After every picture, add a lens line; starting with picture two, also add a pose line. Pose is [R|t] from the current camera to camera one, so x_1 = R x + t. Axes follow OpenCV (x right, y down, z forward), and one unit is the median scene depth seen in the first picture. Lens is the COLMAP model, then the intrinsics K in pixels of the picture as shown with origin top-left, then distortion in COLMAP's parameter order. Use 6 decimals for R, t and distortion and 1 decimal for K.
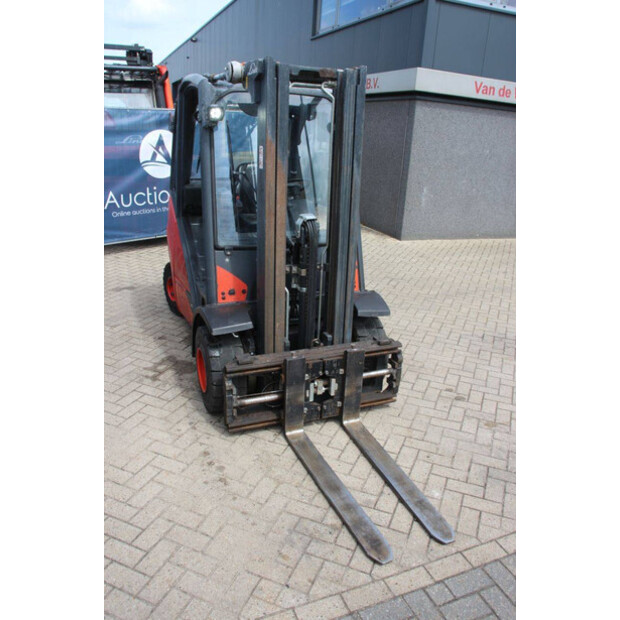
lens RADIAL K [[514.8, 0, 310.0], [0, 514.8, 310.0], [0, 0, 1]] dist [-0.166747, 0.133114]
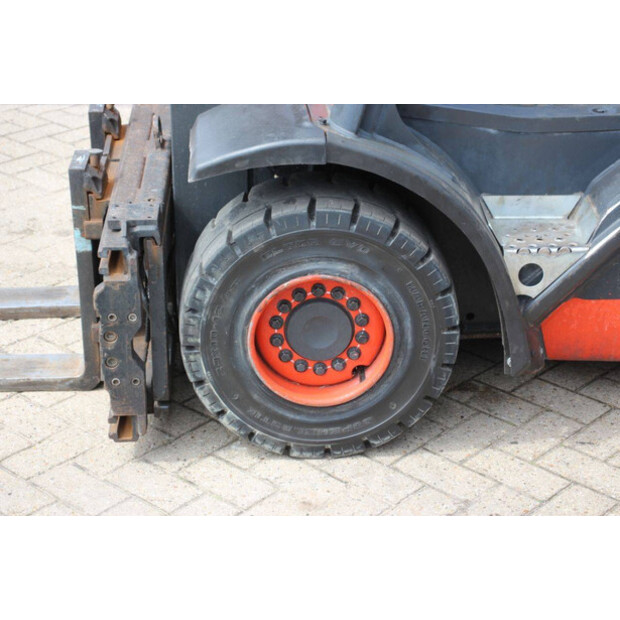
lens RADIAL K [[1466.3, 0, 310.8], [0, 1466.3, 300.0], [0, 0, 1]] dist [0.295635, 0.073932]
pose [[-0.347482, 0.359524, -0.866025, 0.950136], [-0.328316, 0.818464, 0.471513, -0.375395], [0.878330, 0.448173, -0.166364, 1.353372]]
